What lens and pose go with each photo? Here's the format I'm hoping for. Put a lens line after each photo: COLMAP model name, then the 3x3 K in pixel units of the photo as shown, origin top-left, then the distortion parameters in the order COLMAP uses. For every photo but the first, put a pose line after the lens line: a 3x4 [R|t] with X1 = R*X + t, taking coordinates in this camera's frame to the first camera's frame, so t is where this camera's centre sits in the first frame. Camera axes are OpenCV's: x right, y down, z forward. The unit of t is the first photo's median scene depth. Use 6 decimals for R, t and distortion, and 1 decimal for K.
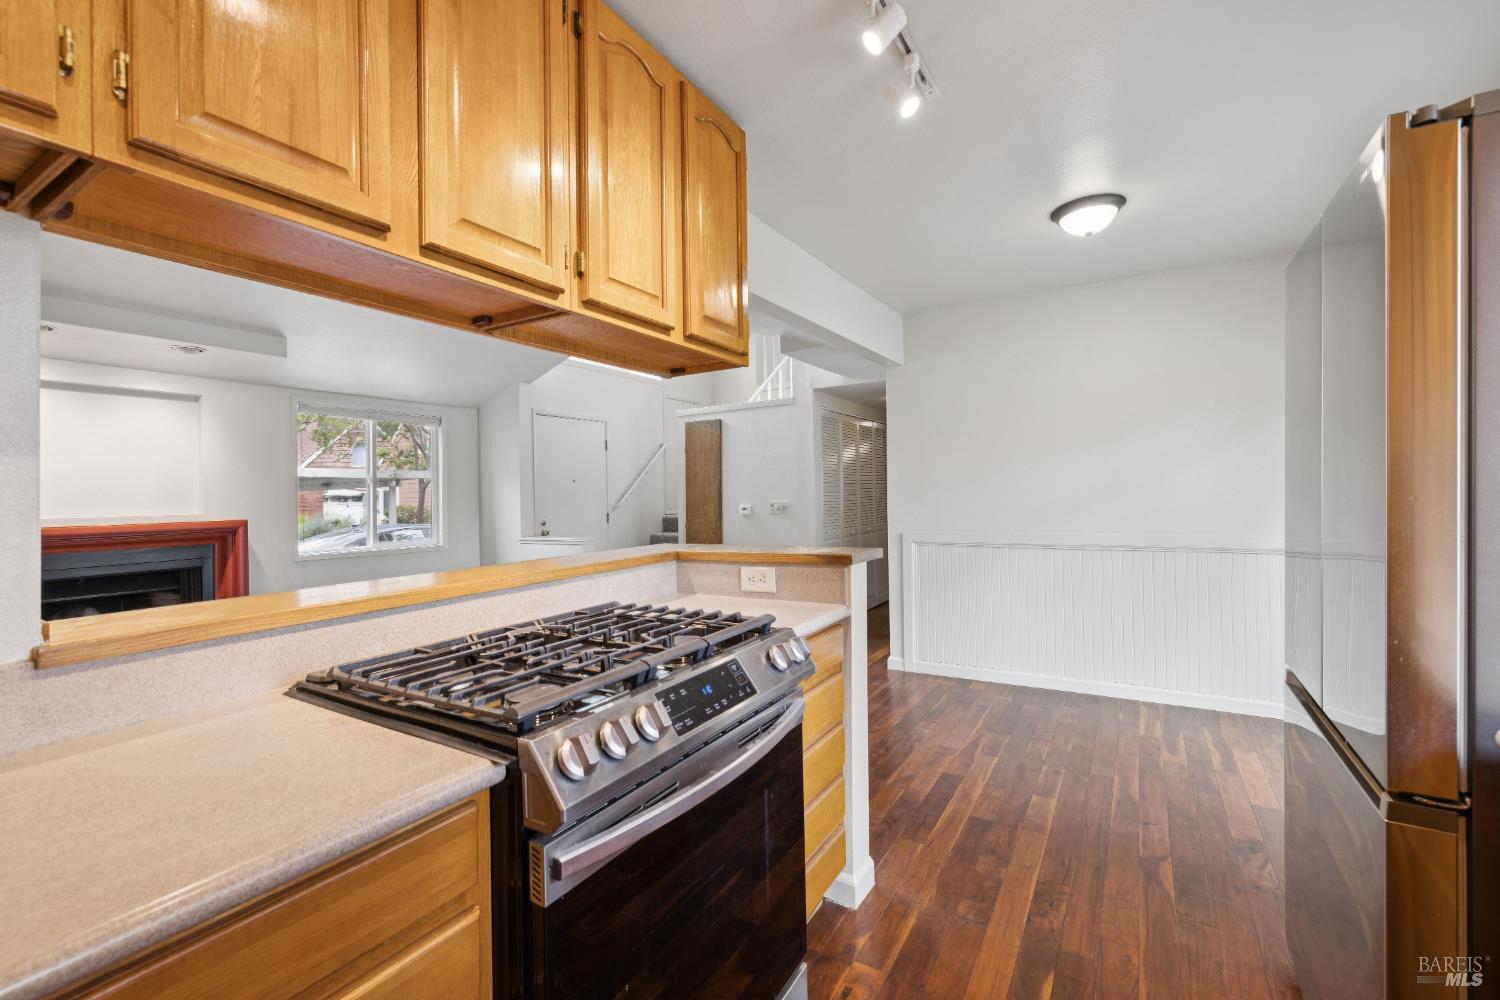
lens RADIAL K [[639.0, 0, 748.6], [0, 639.0, 489.8], [0, 0, 1]] dist [0.002391, 0.000162]
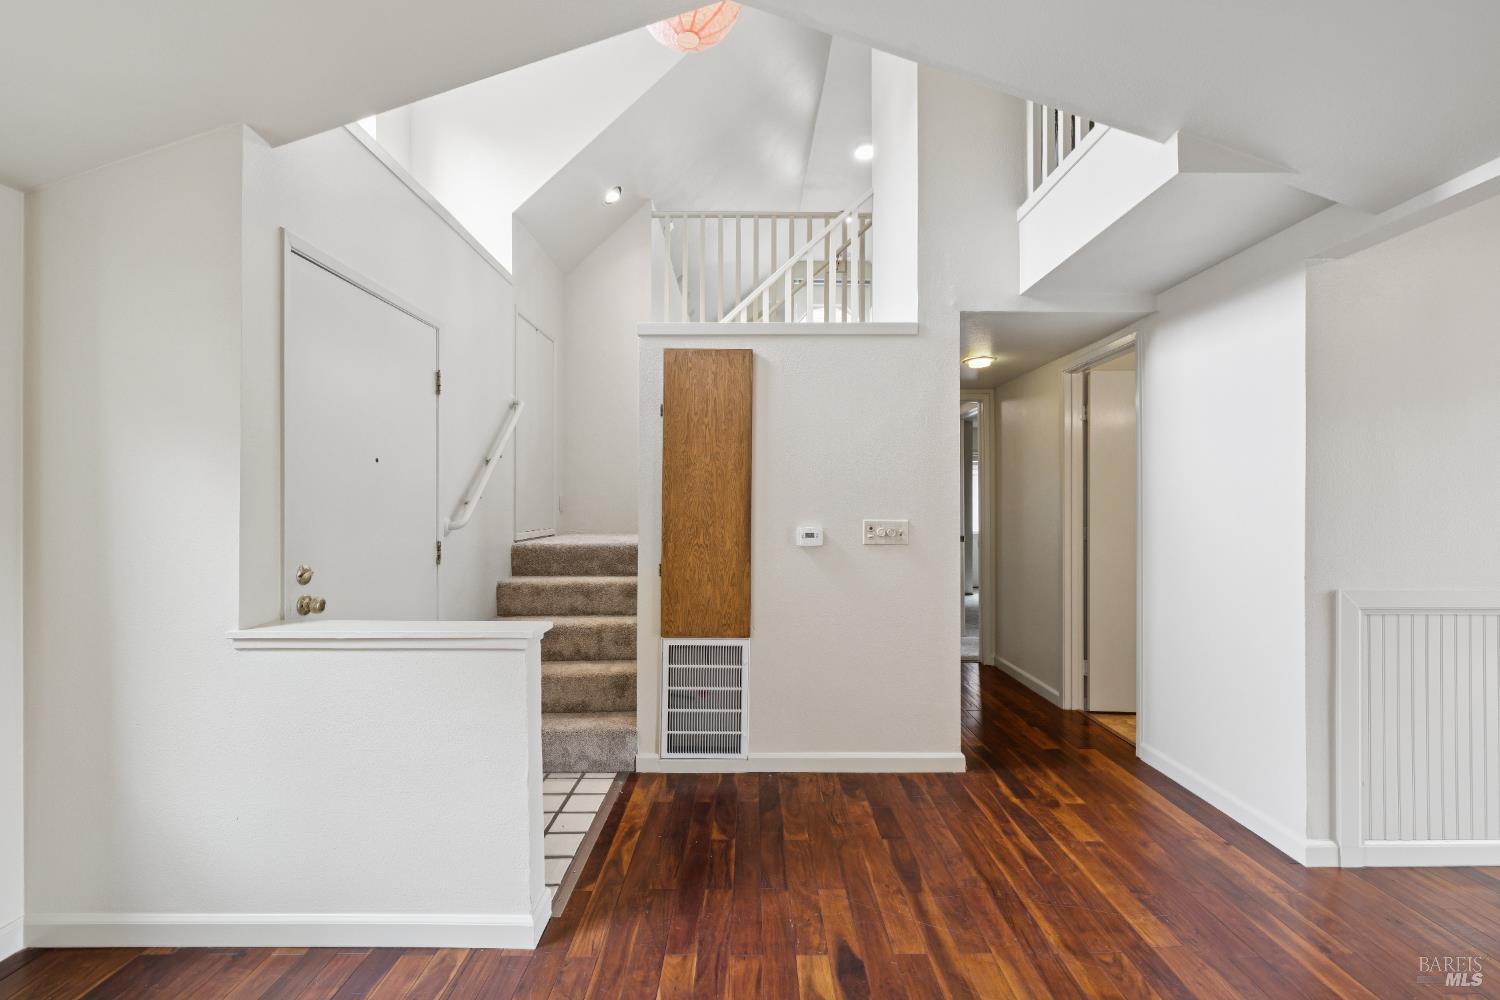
lens RADIAL K [[639.0, 0, 754.3], [0, 639.0, 499.2], [0, 0, 1]] dist [0.002391, 0.000162]
pose [[0.849696, 0.028840, 0.526484, -0.297931], [-0.023937, 0.999583, -0.016124, 0.011038], [-0.526730, 0.001098, 0.850032, 0.590068]]
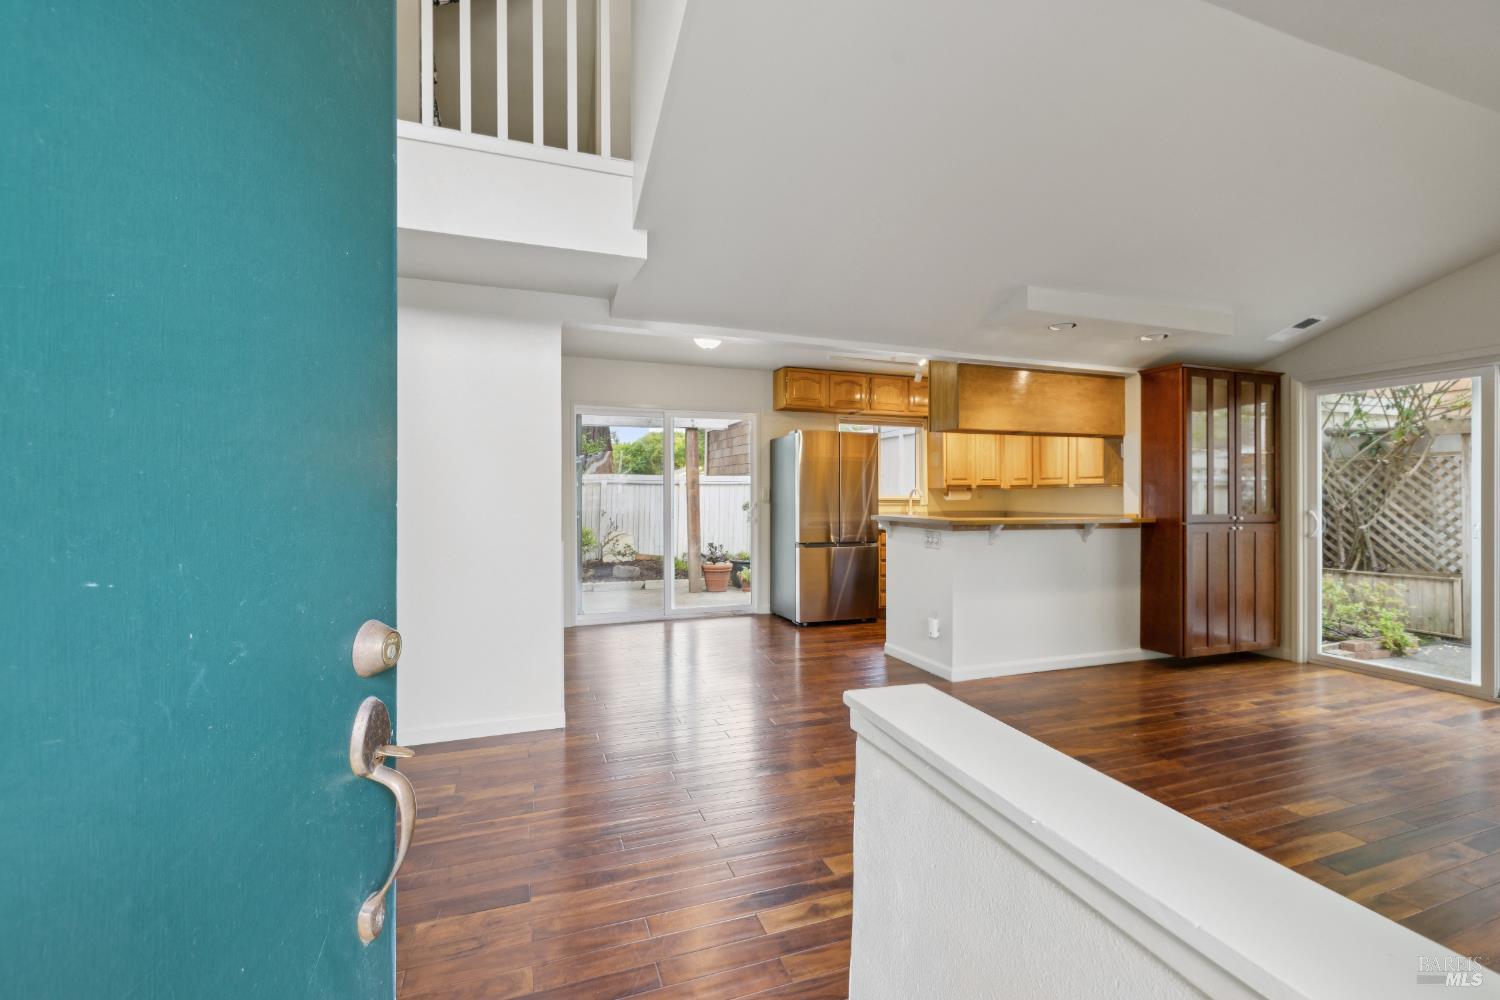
lens RADIAL K [[639.0, 0, 747.0], [0, 639.0, 491.0], [0, 0, 1]] dist [0.002391, 0.000162]
pose [[-0.776833, 0.028463, 0.629063, -0.301851], [0.014111, 0.999514, -0.027800, 0.021546], [-0.629549, -0.012719, -0.776857, 1.038126]]
